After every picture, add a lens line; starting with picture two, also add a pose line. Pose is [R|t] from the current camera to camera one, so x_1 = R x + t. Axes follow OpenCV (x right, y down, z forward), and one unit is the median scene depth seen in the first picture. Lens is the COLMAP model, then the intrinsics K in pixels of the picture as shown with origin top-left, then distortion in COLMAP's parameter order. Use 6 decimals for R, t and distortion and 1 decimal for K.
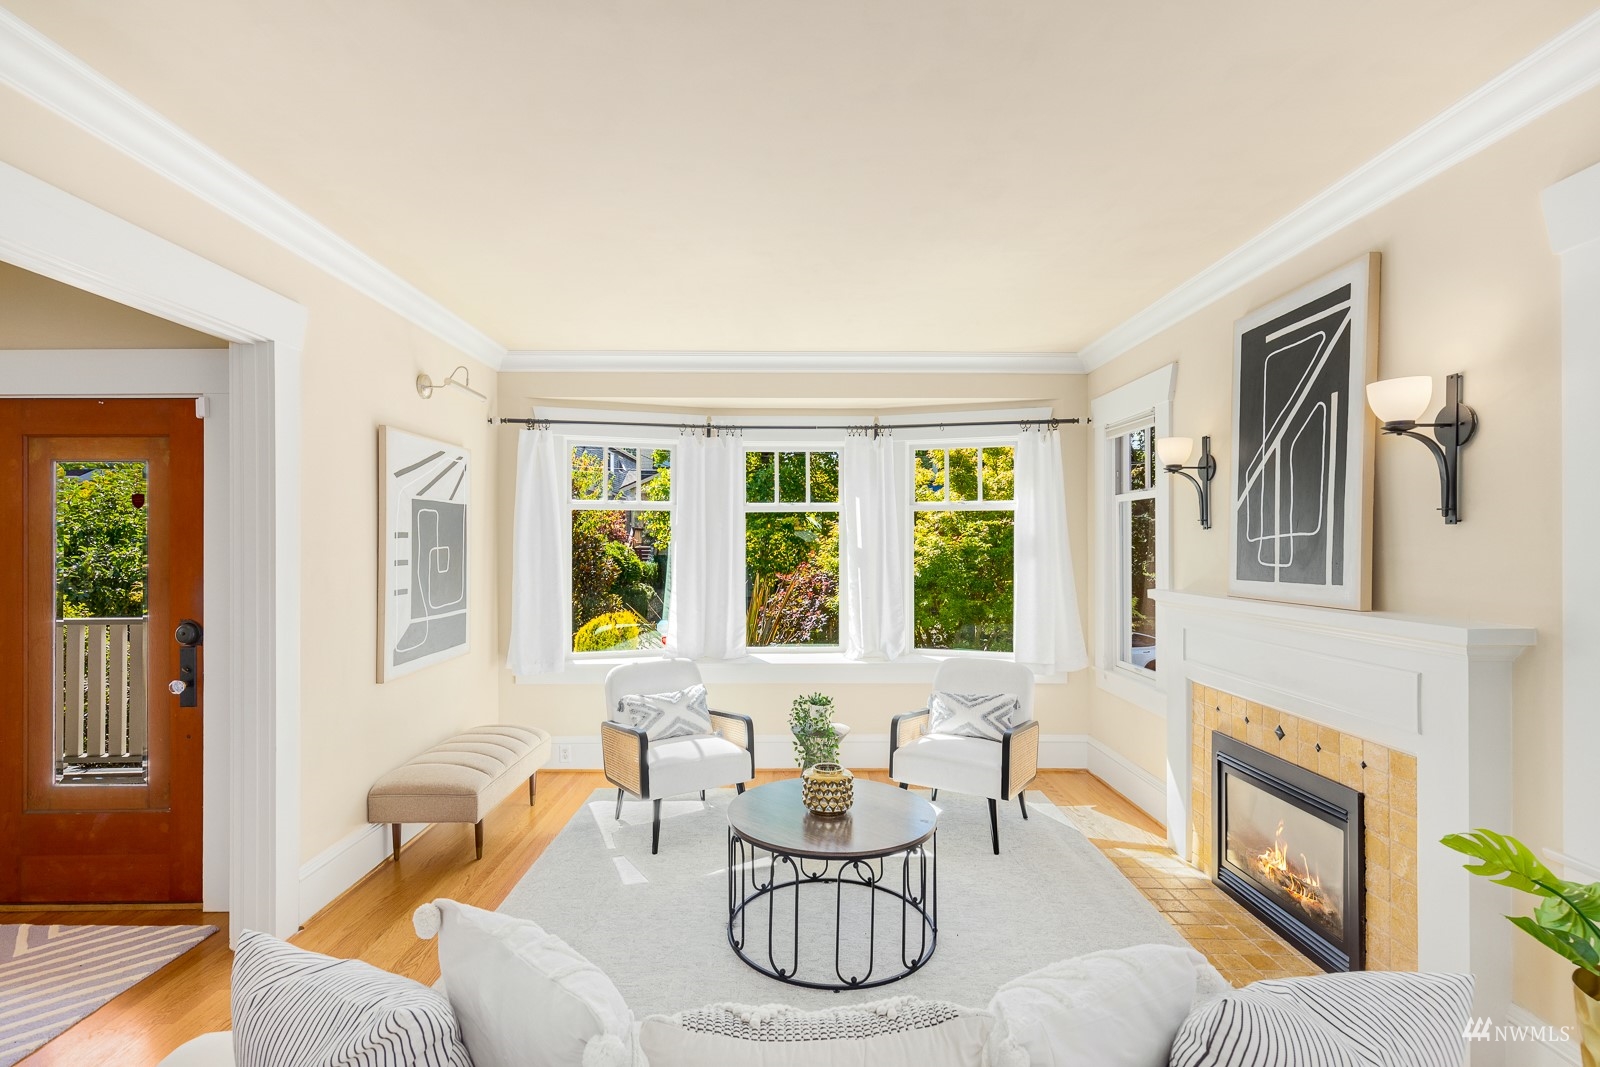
lens RADIAL K [[730.0, 0, 788.8], [0, 730.0, 539.0], [0, 0, 1]] dist [0.028230, -0.000386]
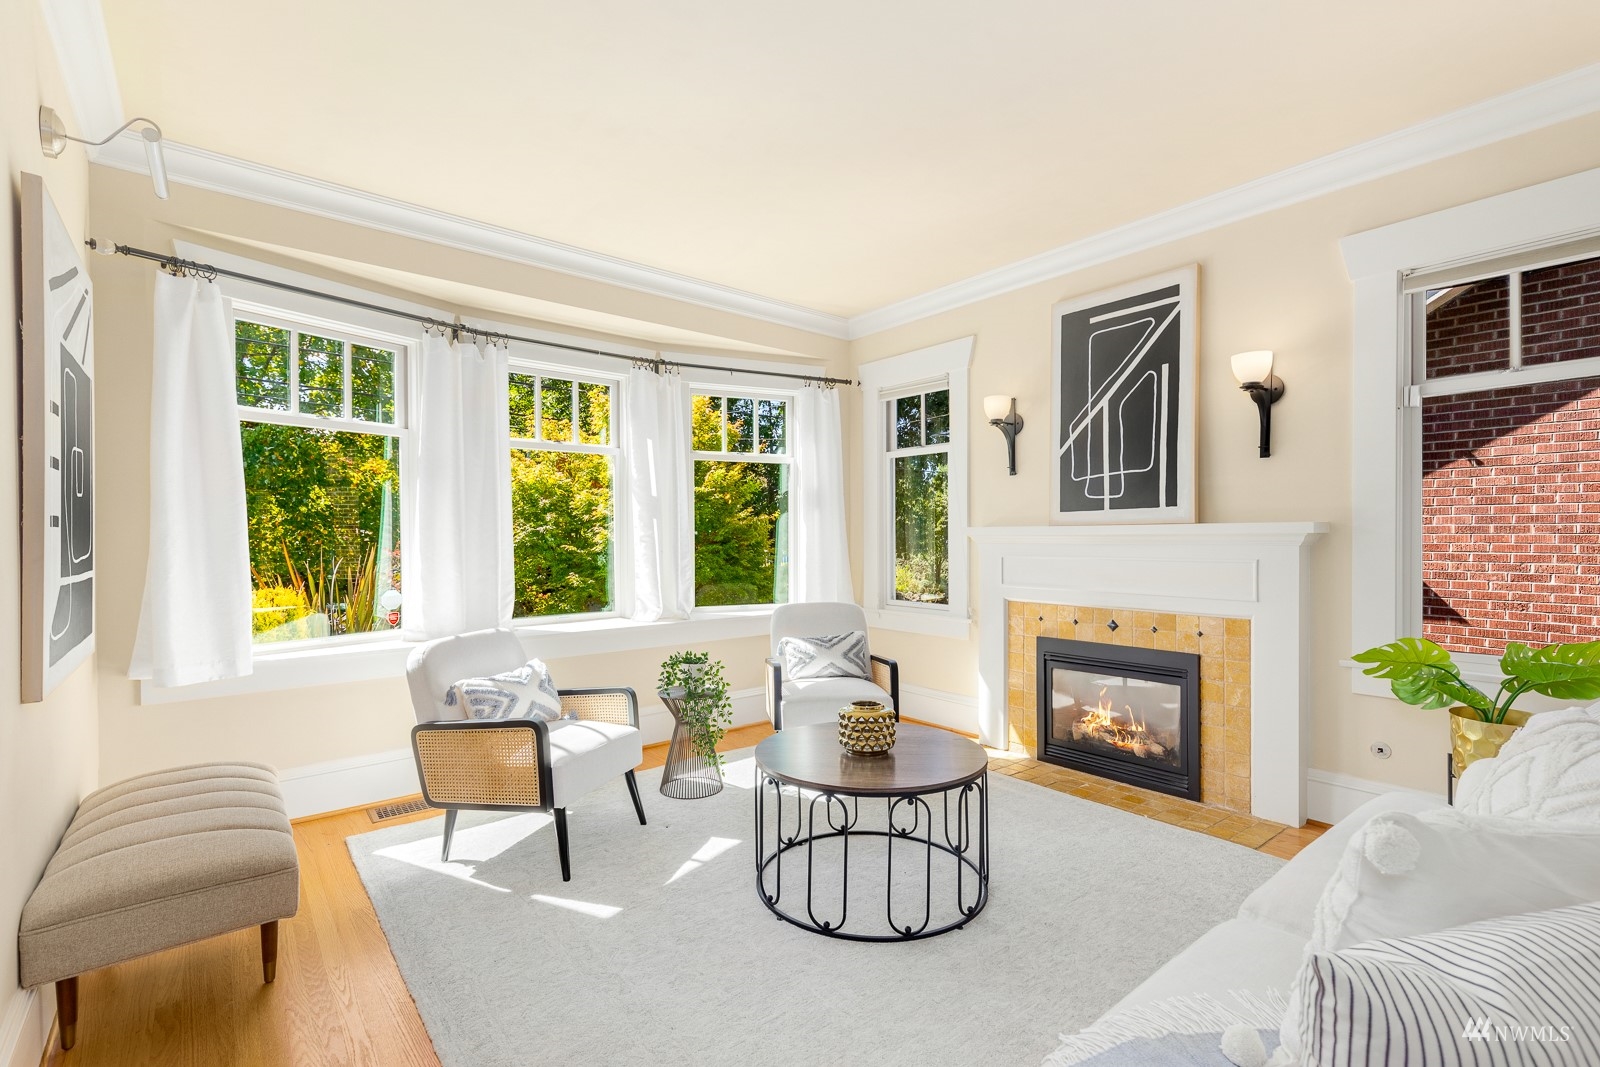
lens RADIAL K [[730.0, 0, 799.3], [0, 730.0, 537.8], [0, 0, 1]] dist [0.028230, -0.000386]
pose [[0.777310, -0.004889, 0.629098, -0.523111], [-0.000603, 0.999964, 0.008517, 0.089649], [-0.629117, -0.007000, 0.777279, 0.320042]]
